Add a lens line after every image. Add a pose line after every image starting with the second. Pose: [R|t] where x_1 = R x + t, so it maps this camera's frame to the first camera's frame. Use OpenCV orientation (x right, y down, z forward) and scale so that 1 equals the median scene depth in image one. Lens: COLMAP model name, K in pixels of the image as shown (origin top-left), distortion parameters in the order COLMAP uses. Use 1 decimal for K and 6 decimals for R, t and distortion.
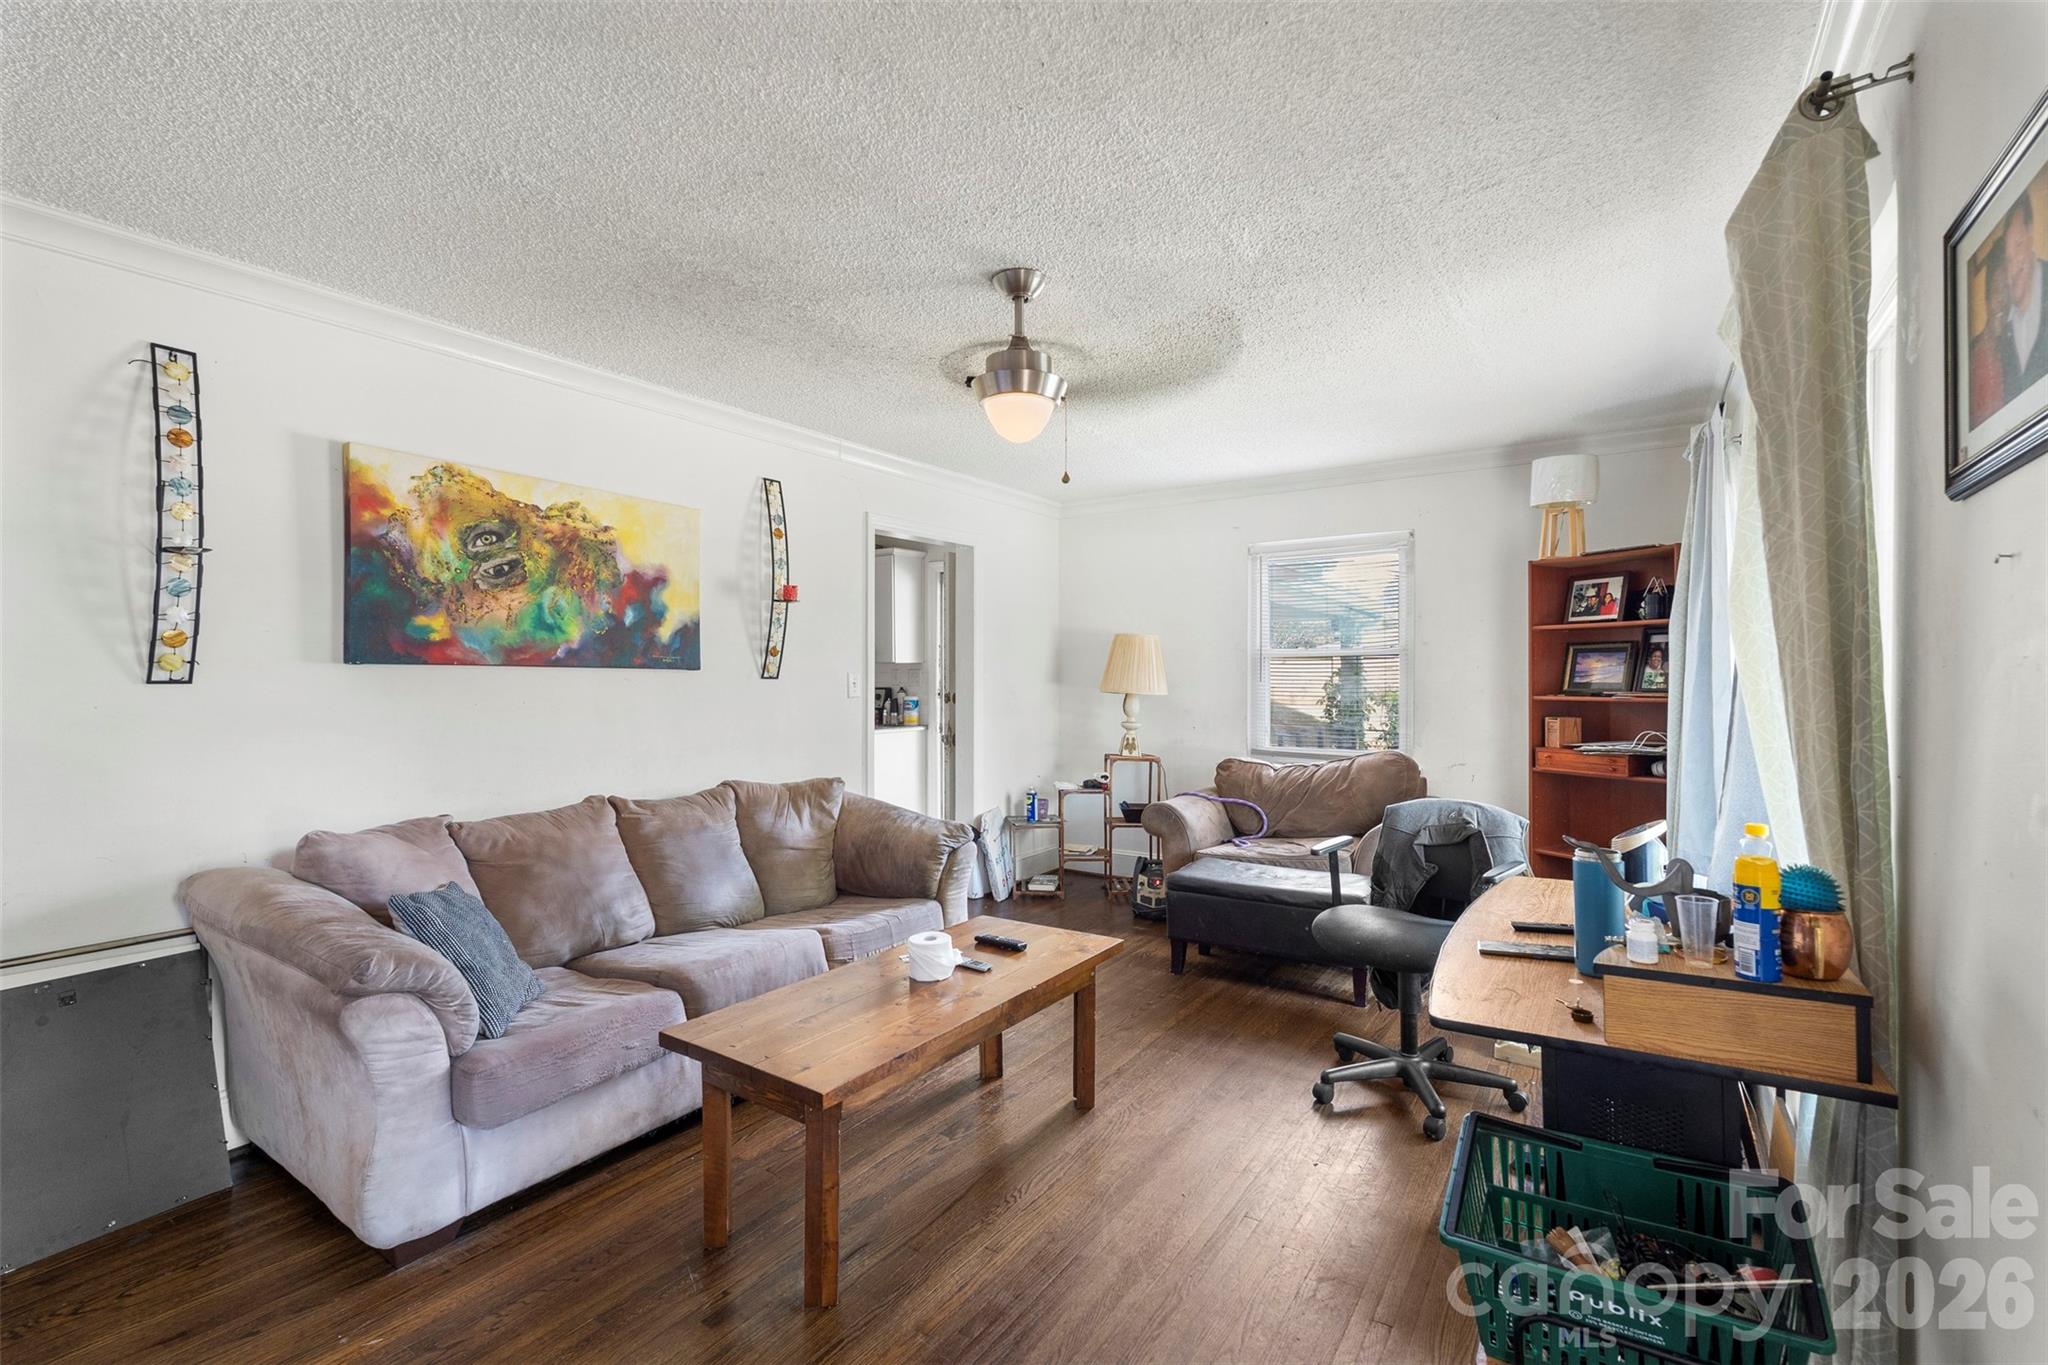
lens RADIAL K [[914.2, 0, 1032.7], [0, 914.2, 675.4], [0, 0, 1]] dist [-0.001895, 0.000535]
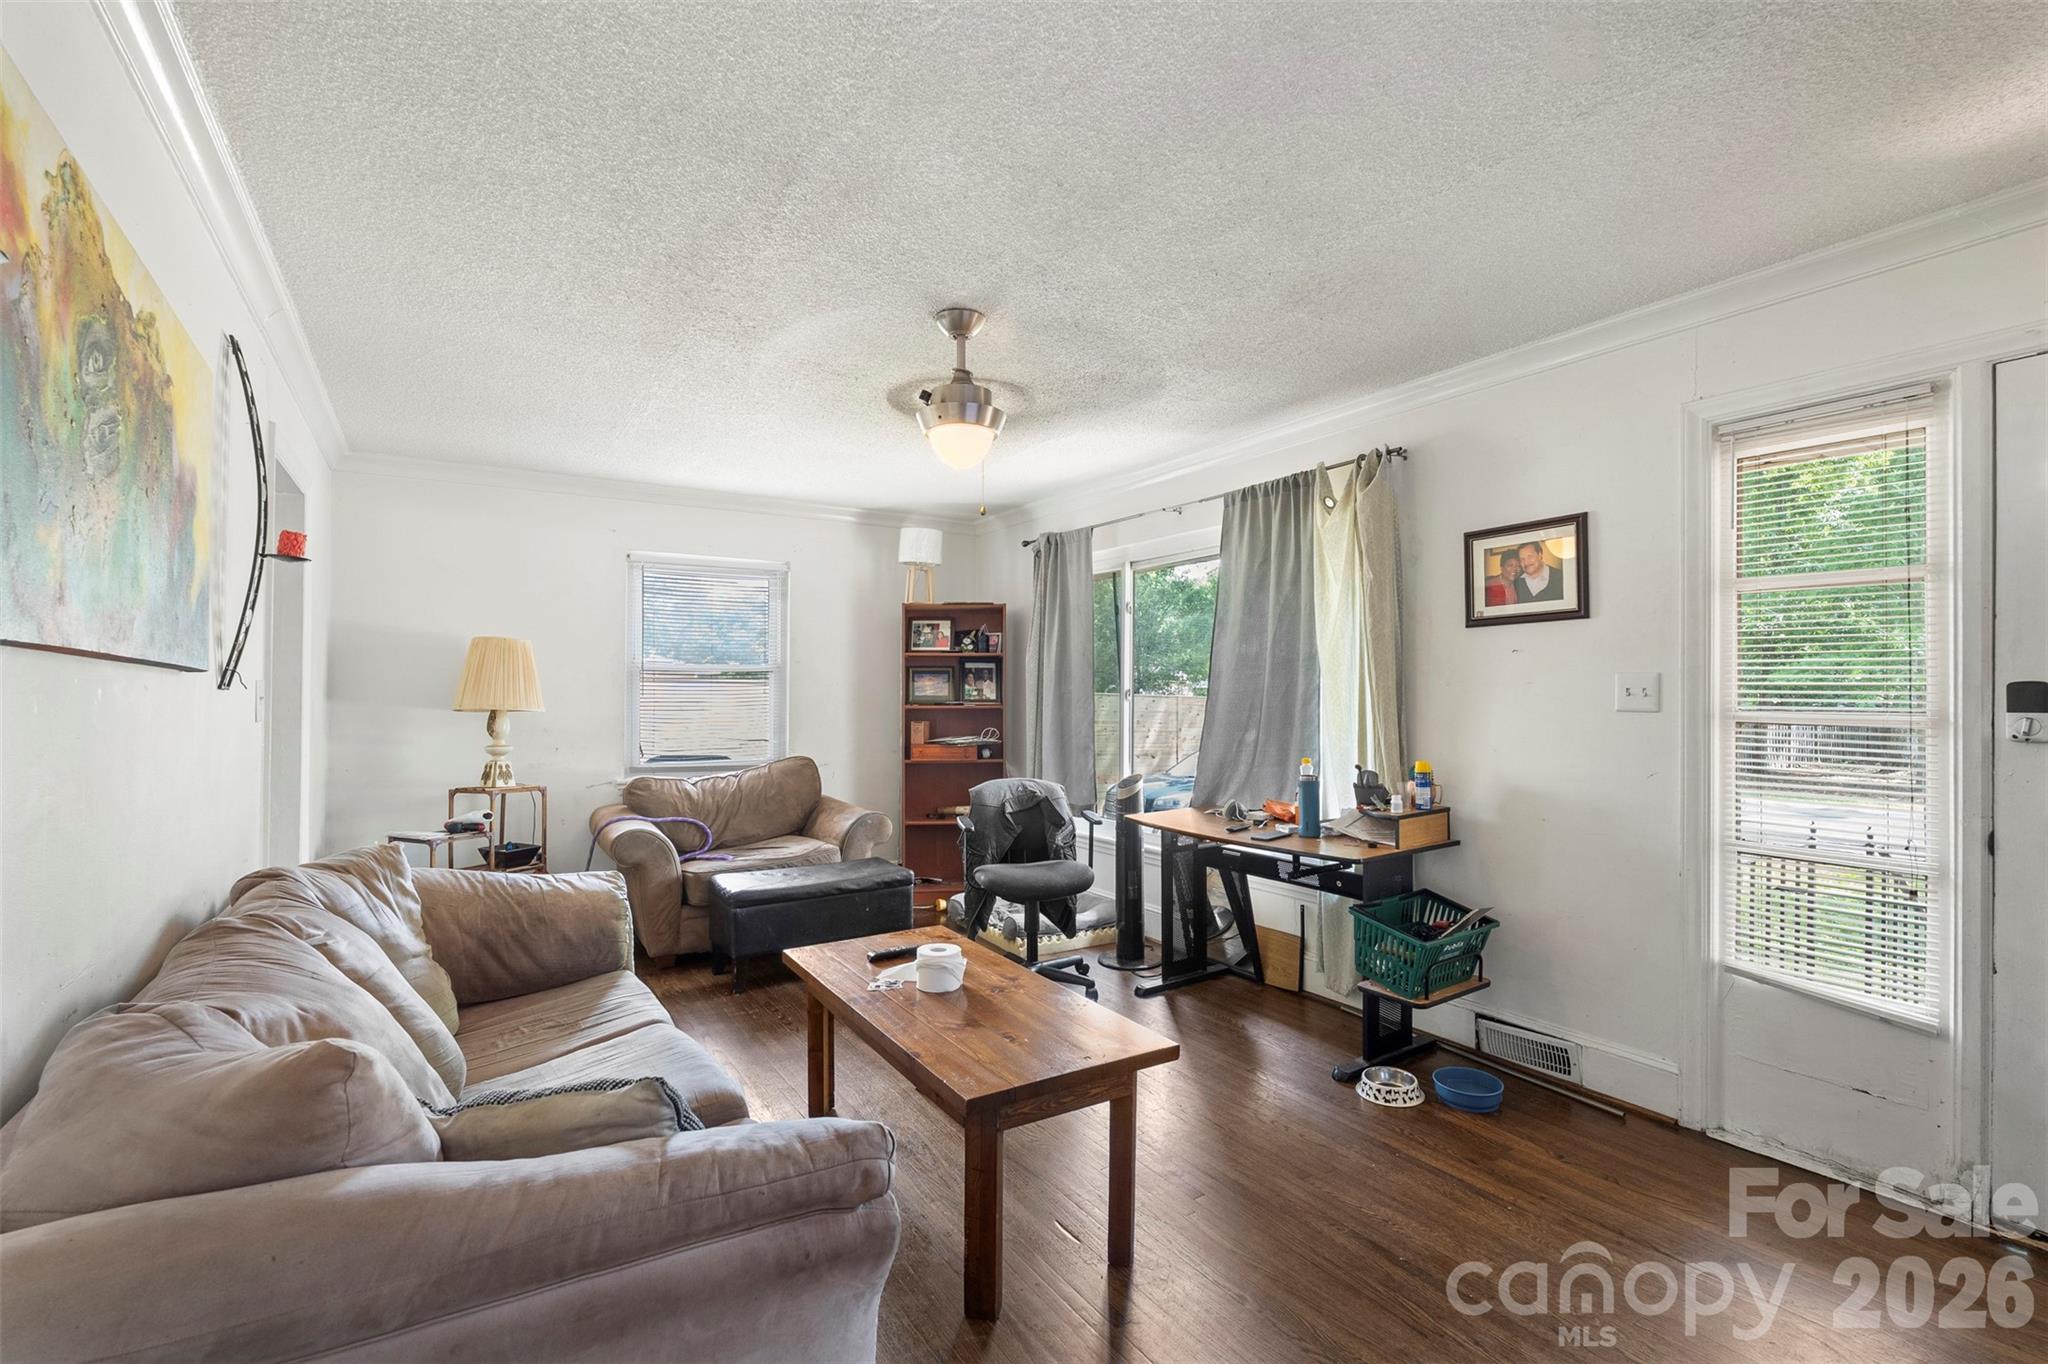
lens RADIAL K [[914.2, 0, 1038.2], [0, 914.2, 685.9], [0, 0, 1]] dist [-0.001895, 0.000535]
pose [[0.388946, 0.009379, 0.921213, -0.600247], [-0.001186, 0.999952, -0.009680, 0.005988], [-0.921260, 0.002672, 0.388938, 0.311339]]
